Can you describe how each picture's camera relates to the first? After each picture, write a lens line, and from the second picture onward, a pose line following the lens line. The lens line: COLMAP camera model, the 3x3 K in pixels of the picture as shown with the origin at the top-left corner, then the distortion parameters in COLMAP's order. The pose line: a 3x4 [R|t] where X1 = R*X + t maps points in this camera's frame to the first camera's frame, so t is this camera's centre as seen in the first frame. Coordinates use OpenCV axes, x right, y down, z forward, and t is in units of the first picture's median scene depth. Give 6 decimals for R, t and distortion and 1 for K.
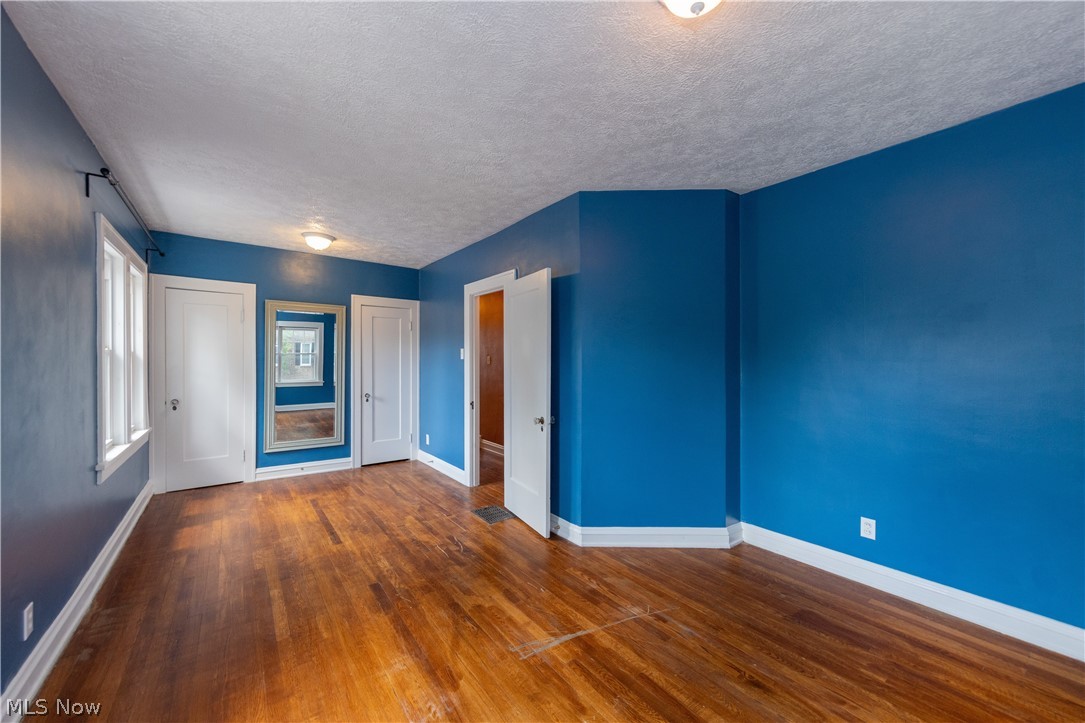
lens RADIAL K [[443.1, 0, 538.1], [0, 443.1, 361.1], [0, 0, 1]] dist [0.004479, 0.000010]
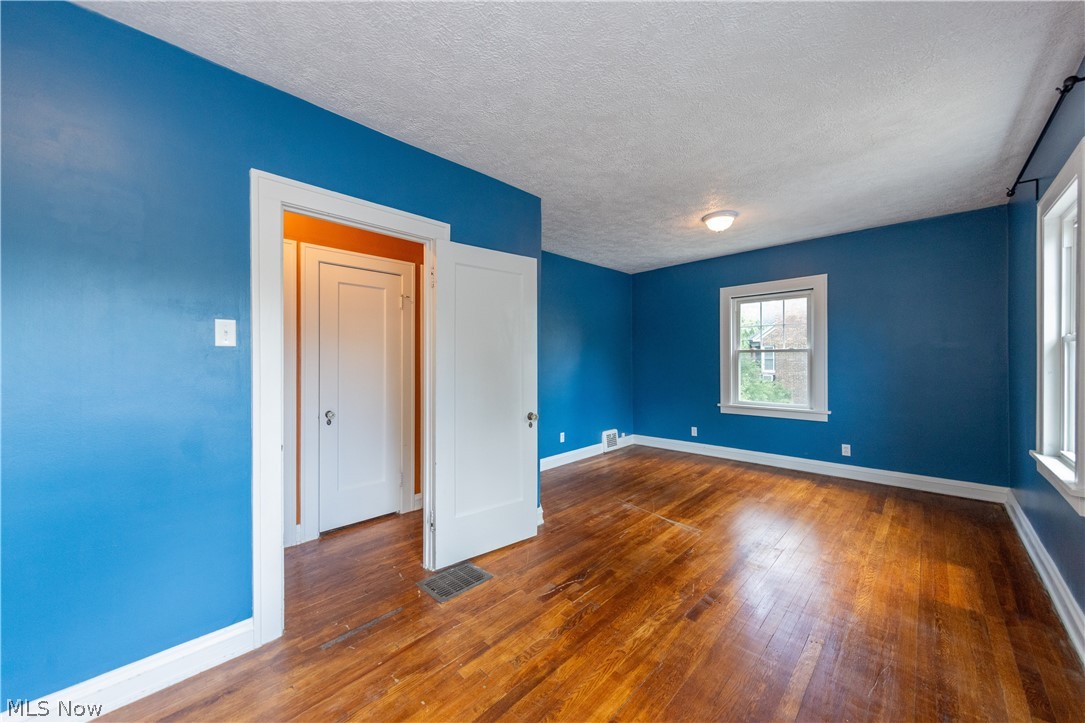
lens RADIAL K [[427.4, 0, 538.3], [0, 427.4, 360.6], [0, 0, 1]] dist [0.000269, 0.000251]
pose [[-0.229104, 0.001033, 0.973401, -1.117109], [0.007439, 0.999972, 0.000690, 0.018472], [-0.973374, 0.007399, -0.229105, 1.501479]]
